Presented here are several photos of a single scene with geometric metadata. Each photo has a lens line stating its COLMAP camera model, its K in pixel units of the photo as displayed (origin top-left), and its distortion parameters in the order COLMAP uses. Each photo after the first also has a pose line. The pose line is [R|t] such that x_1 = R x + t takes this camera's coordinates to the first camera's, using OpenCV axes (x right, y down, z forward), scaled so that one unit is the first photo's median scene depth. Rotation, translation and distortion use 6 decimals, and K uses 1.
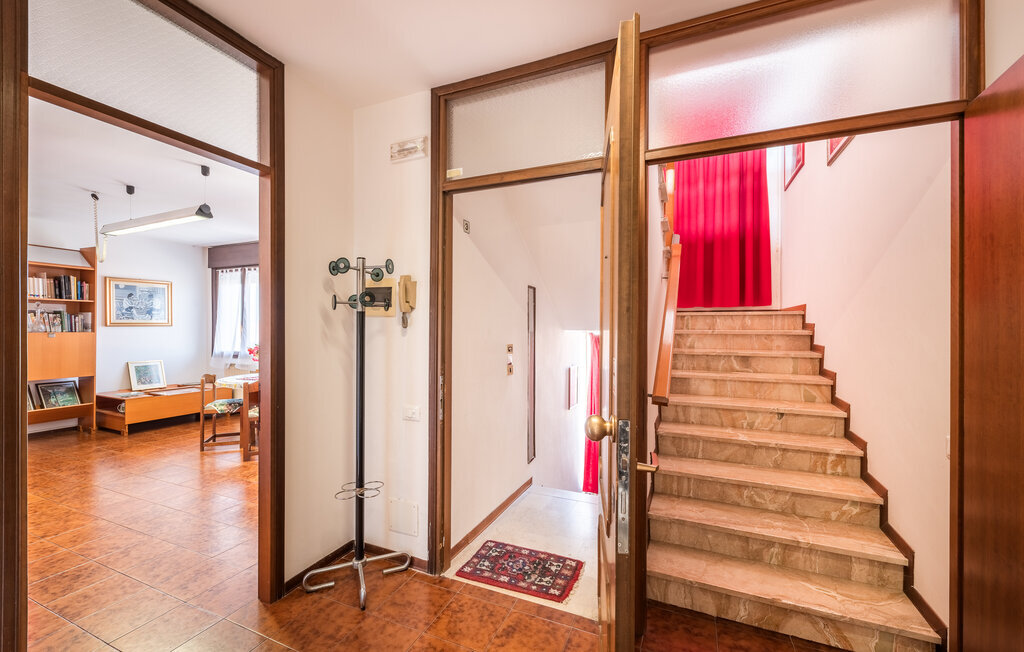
lens RADIAL K [[421.1, 0, 517.0], [0, 421.1, 329.0], [0, 0, 1]] dist [0.011209, -0.003262]
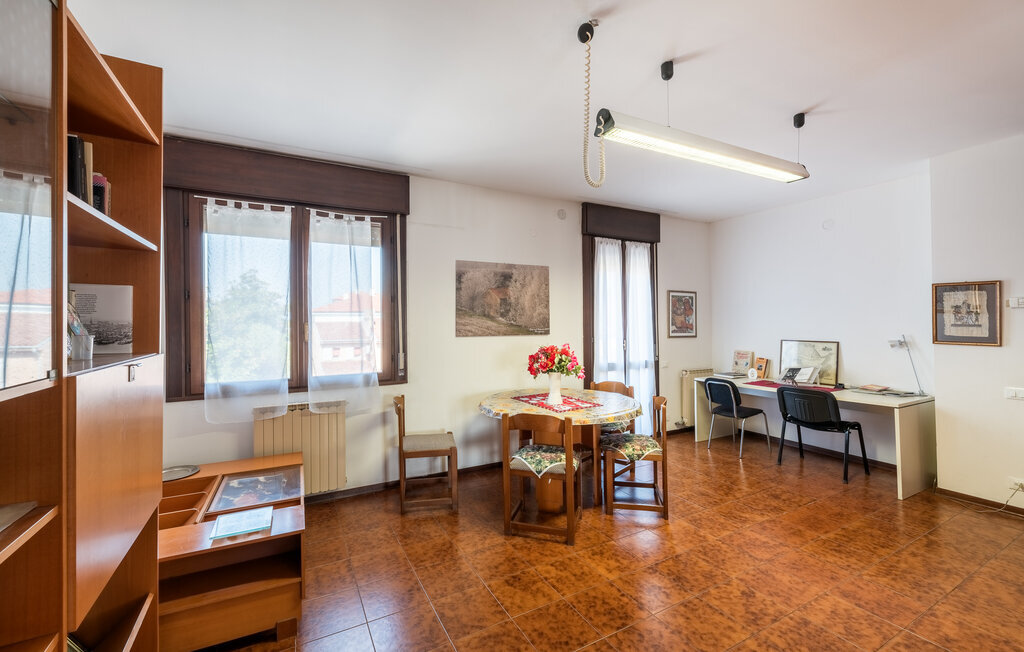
lens RADIAL K [[421.1, 0, 506.3], [0, 421.1, 318.2], [0, 0, 1]] dist [0.011209, -0.003262]
pose [[0.613181, -0.001361, 0.789942, -1.075037], [0.008303, 0.999954, -0.004722, -0.014078], [-0.789899, 0.009454, 0.613164, 0.618966]]
